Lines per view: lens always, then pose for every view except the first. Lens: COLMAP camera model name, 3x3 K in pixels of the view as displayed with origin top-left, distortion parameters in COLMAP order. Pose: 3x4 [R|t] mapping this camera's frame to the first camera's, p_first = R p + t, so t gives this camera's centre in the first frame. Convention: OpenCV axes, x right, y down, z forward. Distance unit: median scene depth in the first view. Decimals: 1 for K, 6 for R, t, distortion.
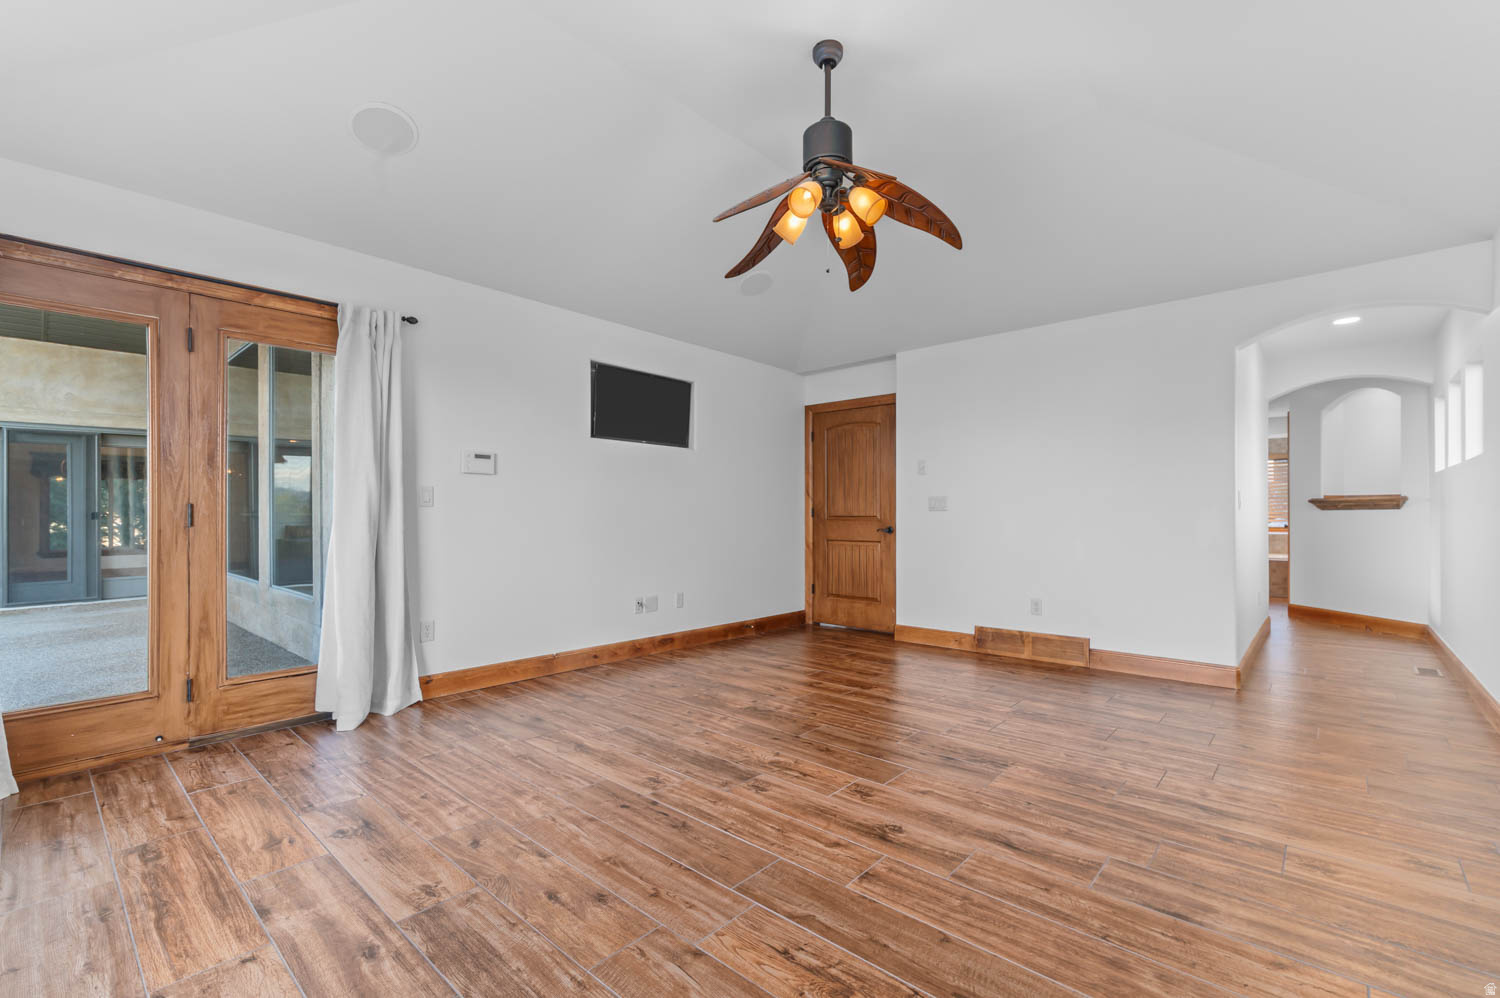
lens RADIAL K [[650.4, 0, 757.7], [0, 650.4, 507.4], [0, 0, 1]] dist [0.002624, -0.000346]
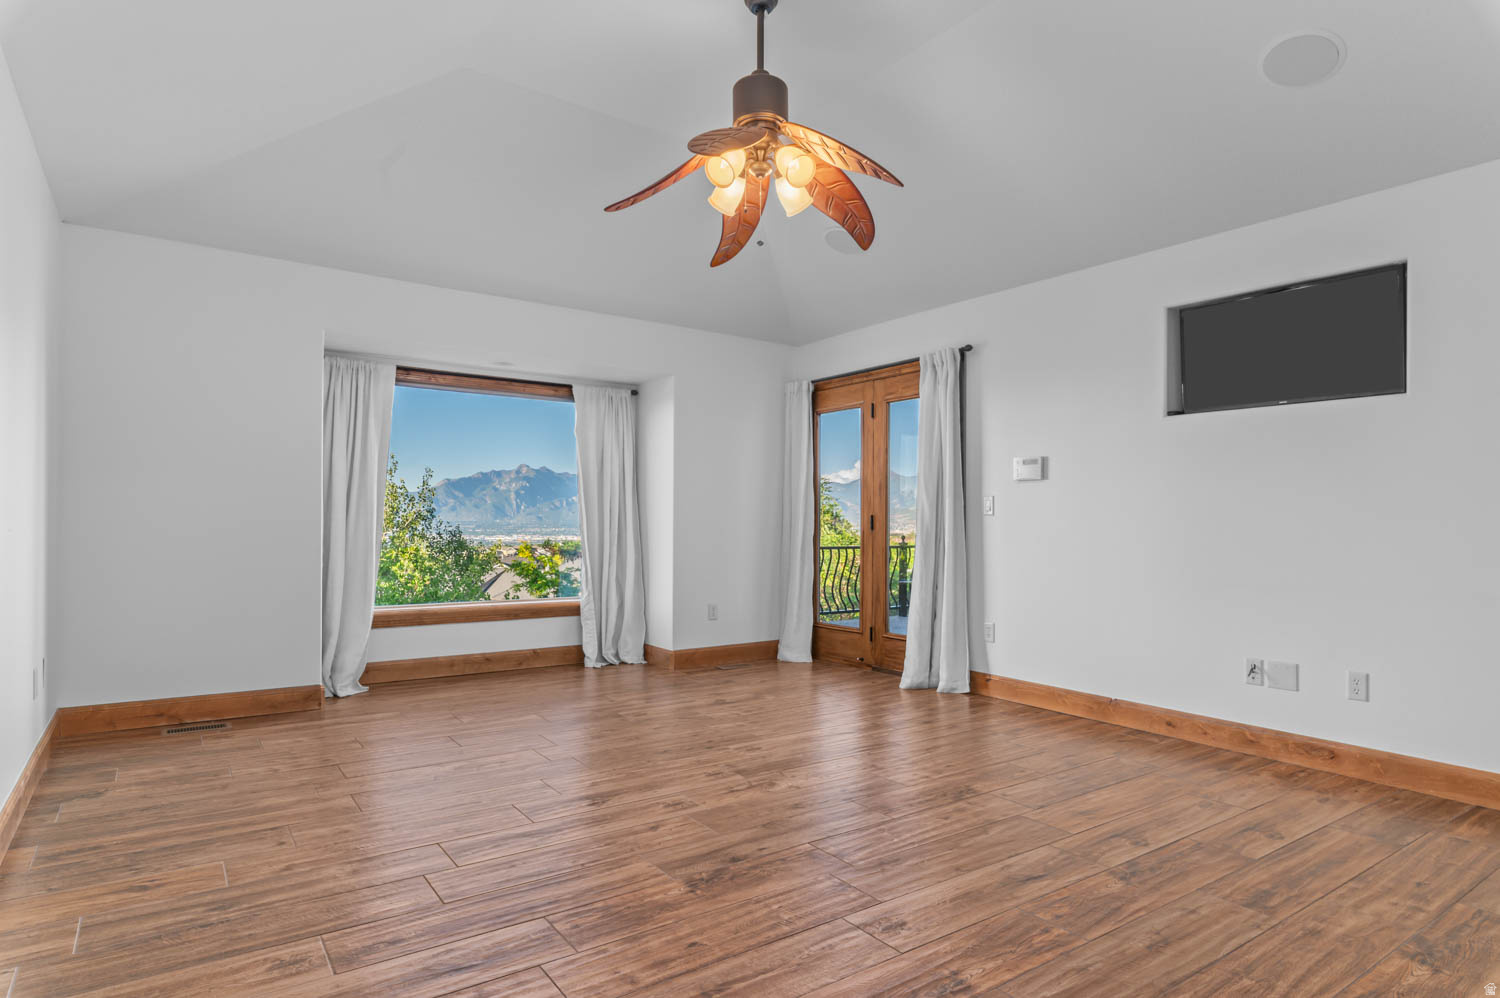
lens RADIAL K [[838.1, 0, 756.2], [0, 838.1, 499.1], [0, 0, 1]] dist [0.003106, -0.003540]
pose [[-0.228138, -0.027820, -0.973231, 1.249005], [0.004170, 0.999555, -0.029550, 0.016723], [0.973620, -0.010799, -0.227920, 1.286818]]
